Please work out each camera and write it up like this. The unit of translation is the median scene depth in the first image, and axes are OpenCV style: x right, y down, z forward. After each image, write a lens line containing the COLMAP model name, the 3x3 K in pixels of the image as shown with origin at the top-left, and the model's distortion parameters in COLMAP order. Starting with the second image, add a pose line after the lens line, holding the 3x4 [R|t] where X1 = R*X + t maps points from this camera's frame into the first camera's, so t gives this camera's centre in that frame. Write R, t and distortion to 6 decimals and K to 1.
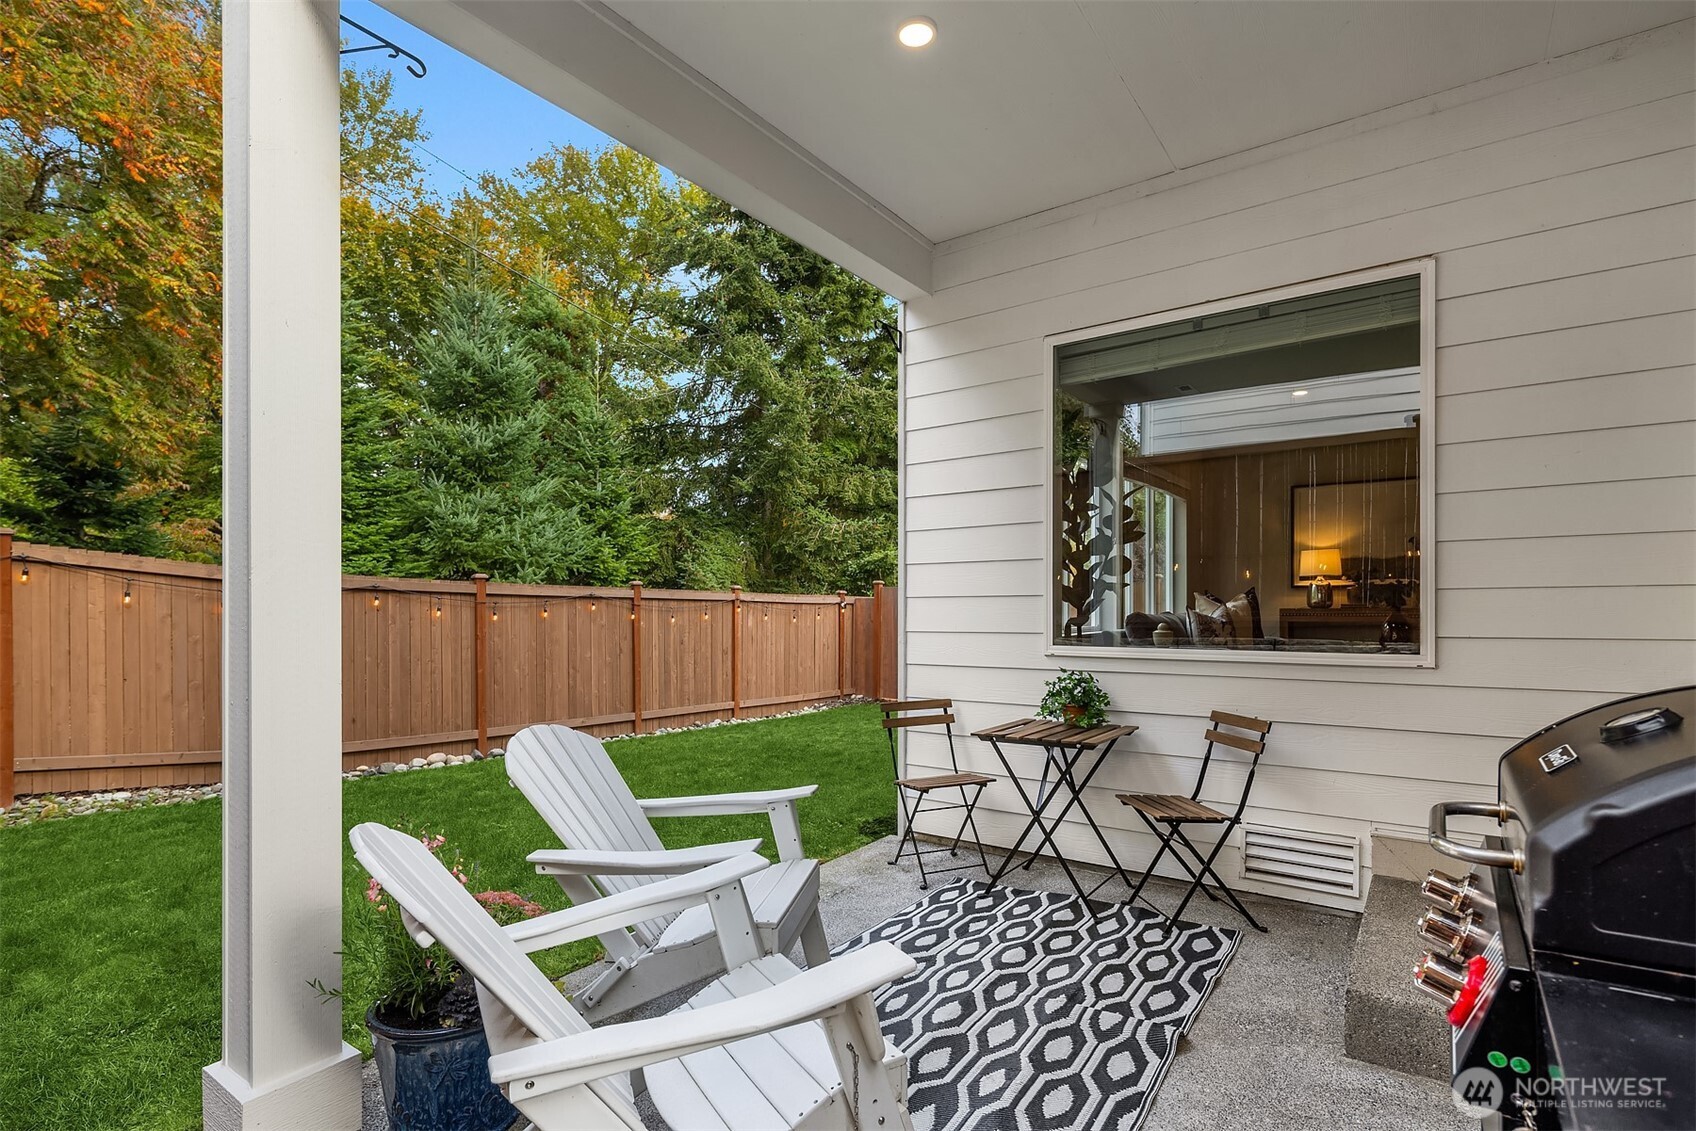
lens RADIAL K [[816.8, 0, 854.0], [0, 816.8, 606.1], [0, 0, 1]] dist [0.003751, -0.004337]
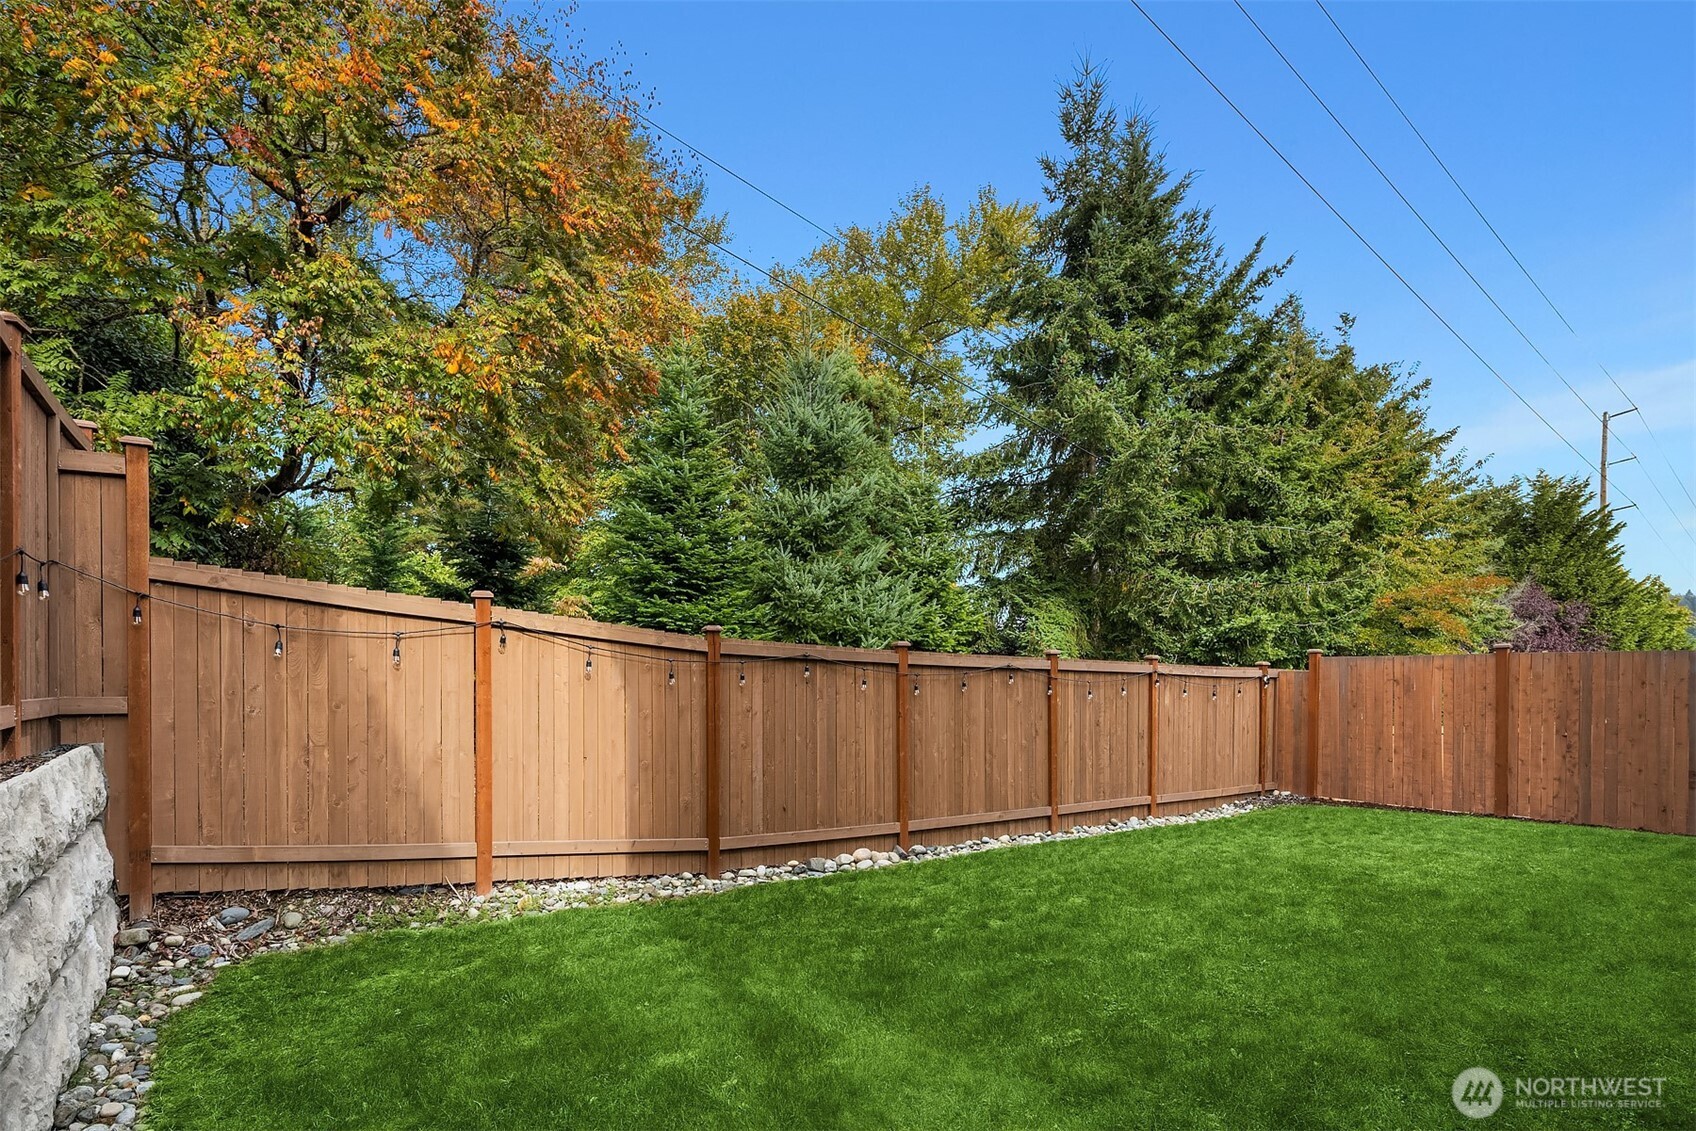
lens RADIAL K [[816.8, 0, 855.1], [0, 816.8, 692.0], [0, 0, 1]] dist [0.003751, -0.004337]
pose [[0.952448, 0.011379, -0.304489, -0.181331], [-0.006604, 0.999839, 0.016709, 0.000020], [0.304630, -0.013903, 0.952369, 0.125788]]
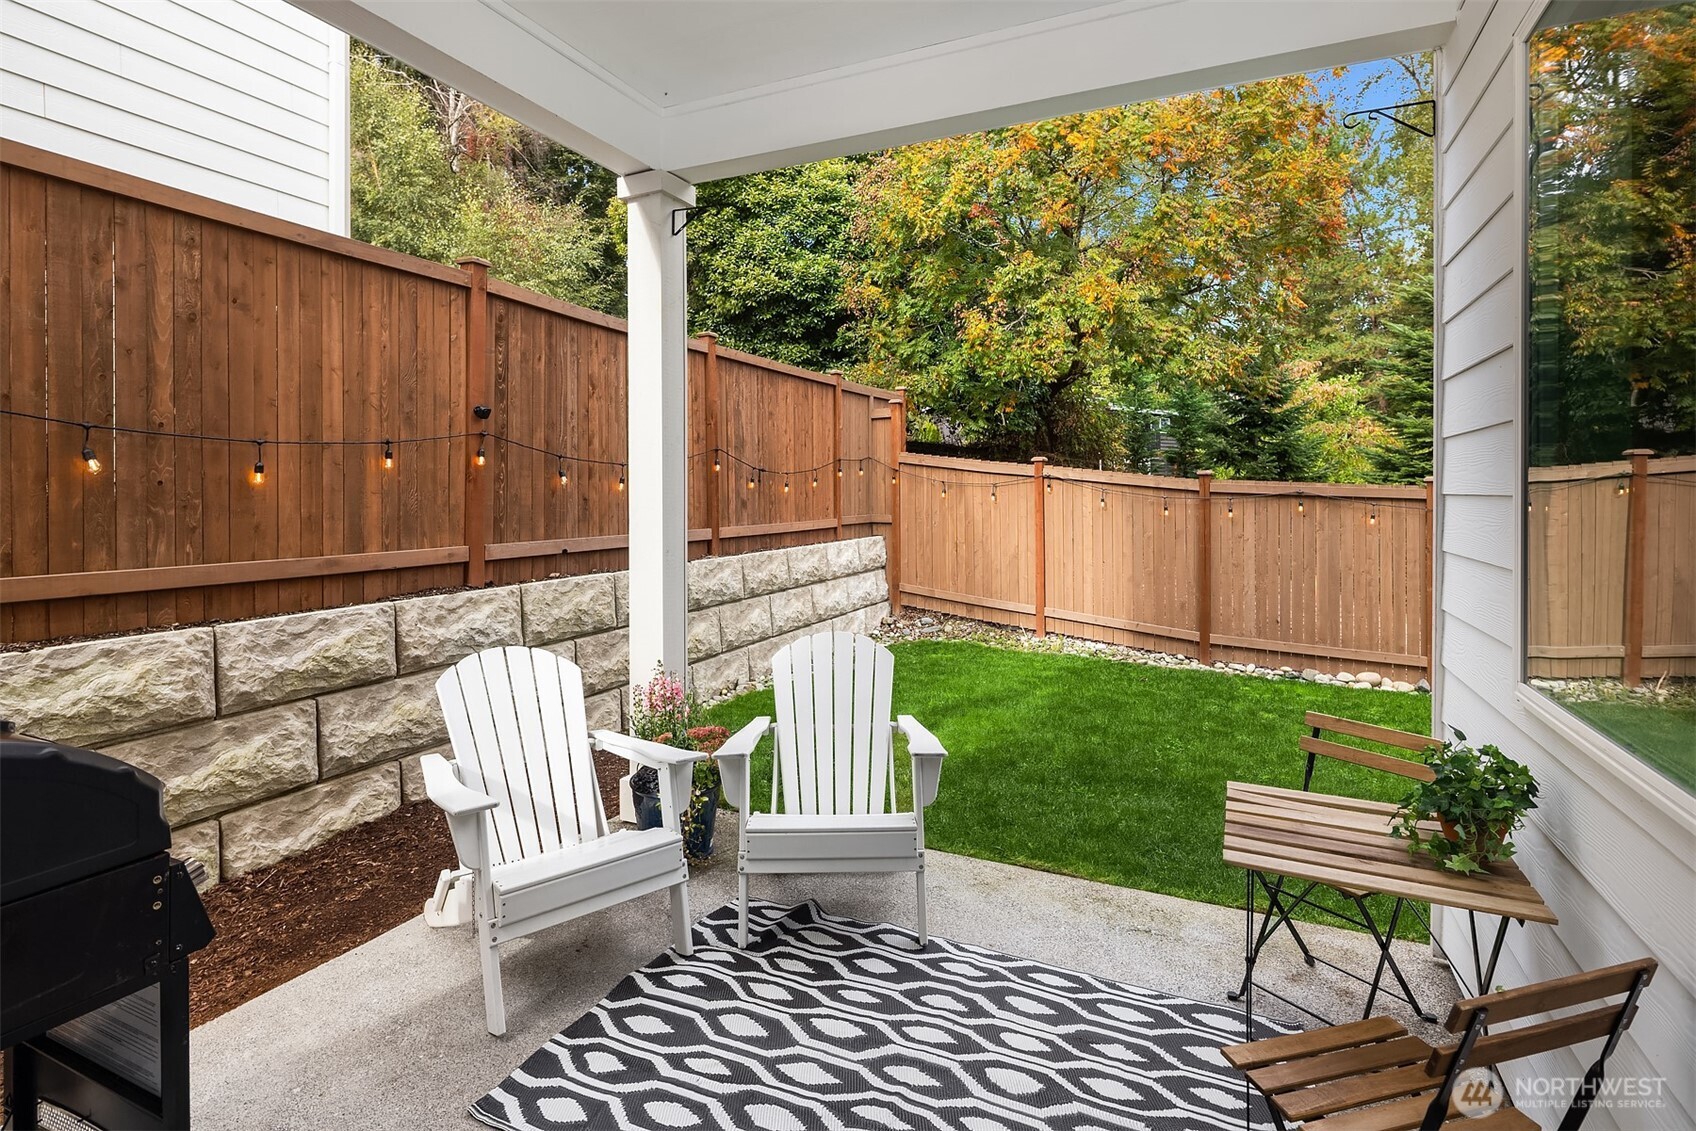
lens RADIAL K [[816.8, 0, 840.4], [0, 816.8, 488.8], [0, 0, 1]] dist [0.003751, -0.004337]
pose [[0.188562, 0.006239, -0.982041, 0.200904], [-0.006179, 0.999968, 0.005166, -0.020247], [0.982042, 0.005094, 0.188594, 0.167966]]
